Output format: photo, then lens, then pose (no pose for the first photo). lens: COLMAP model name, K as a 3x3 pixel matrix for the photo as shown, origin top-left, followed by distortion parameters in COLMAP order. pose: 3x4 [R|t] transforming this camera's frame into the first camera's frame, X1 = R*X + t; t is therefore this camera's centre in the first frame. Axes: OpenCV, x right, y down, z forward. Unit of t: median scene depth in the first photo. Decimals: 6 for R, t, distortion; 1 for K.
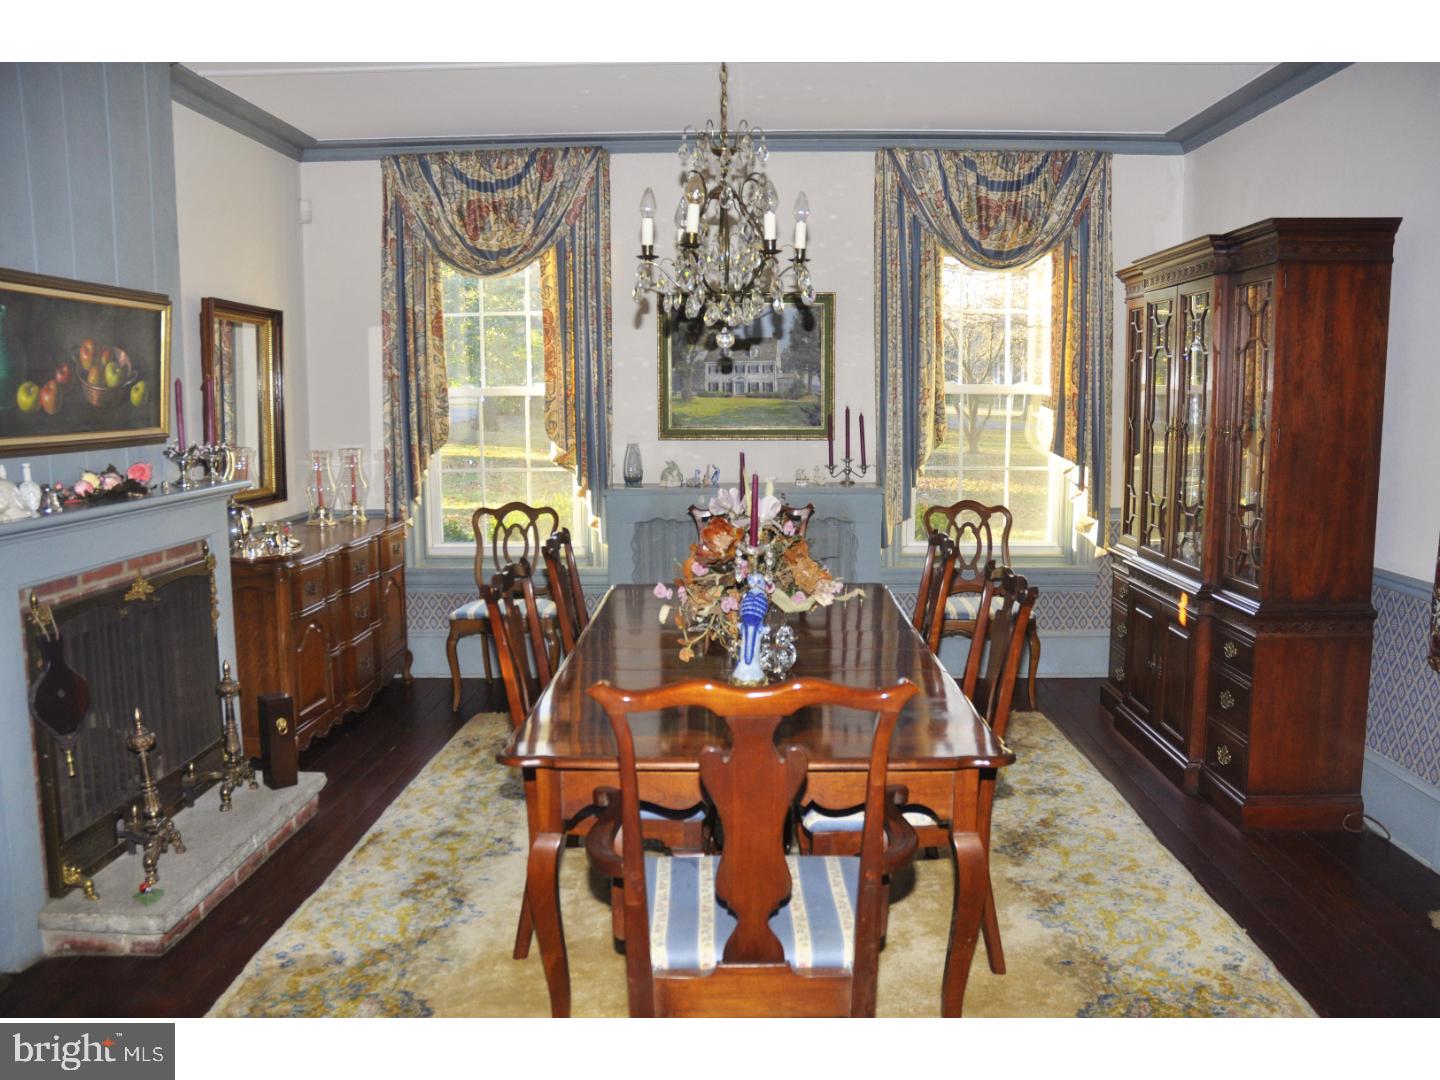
lens RADIAL K [[1395.1, 0, 720.0], [0, 1395.1, 540.0], [0, 0, 1]] dist [-0.010715, 1.052243]
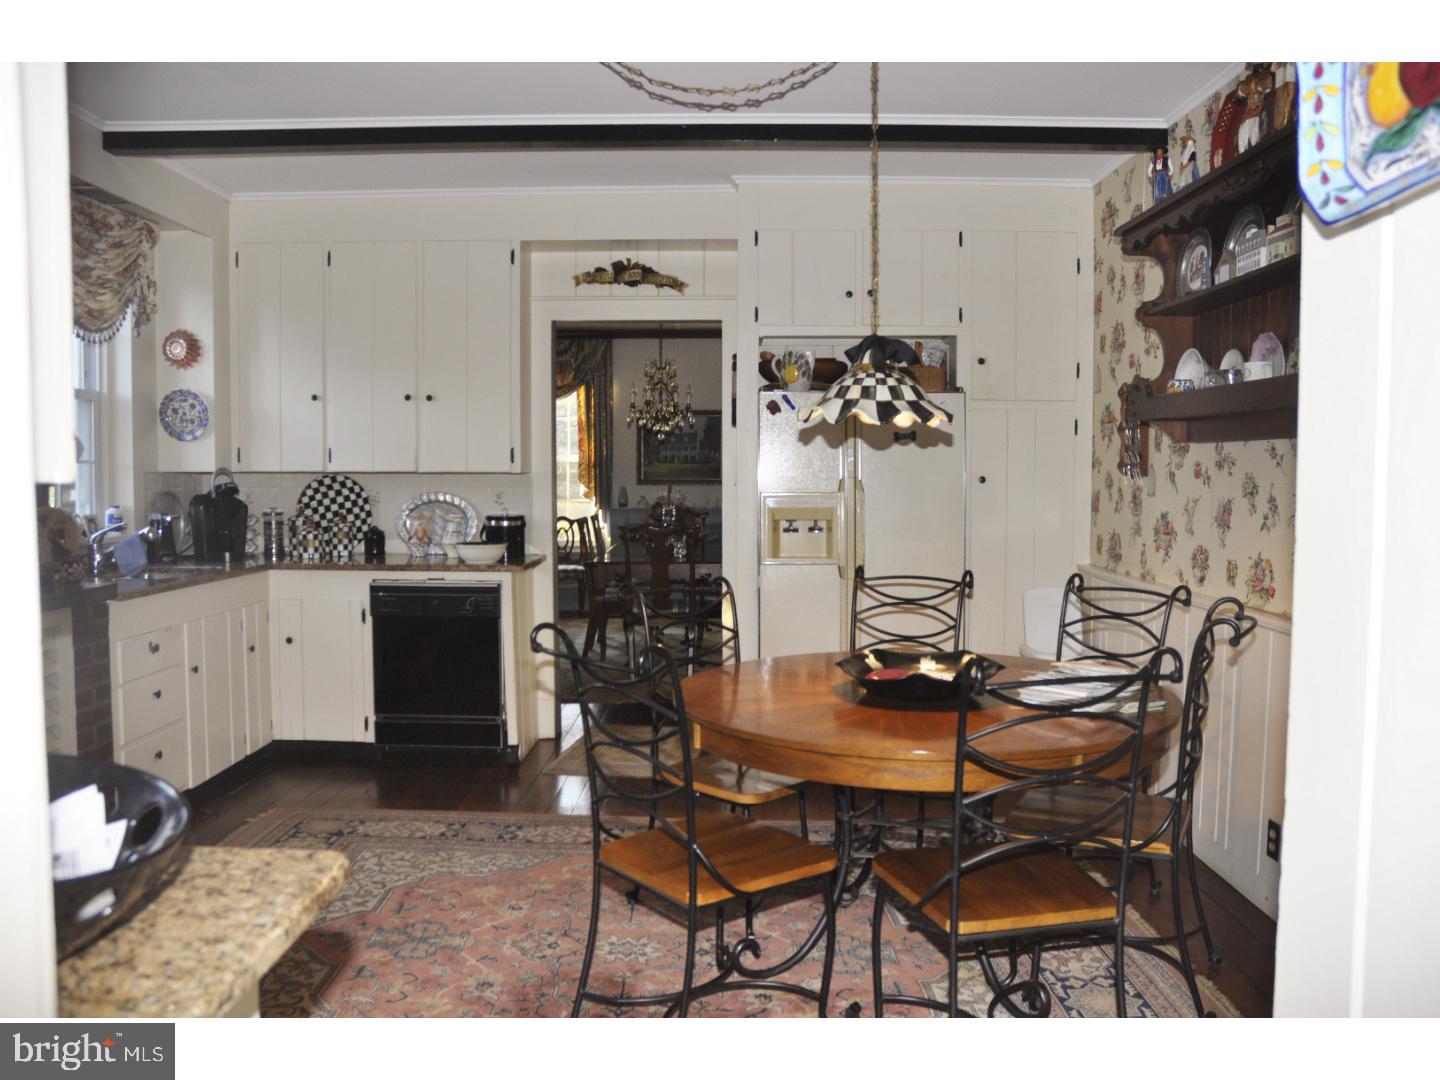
lens RADIAL K [[1395.1, 0, 720.0], [0, 1395.1, 540.0], [0, 0, 1]] dist [-0.010715, 1.052243]
pose [[0.999920, 0.007560, 0.010152, 0.053329], [-0.007103, 0.998992, -0.044313, 0.091008], [-0.010477, 0.044238, 0.998966, -0.942010]]
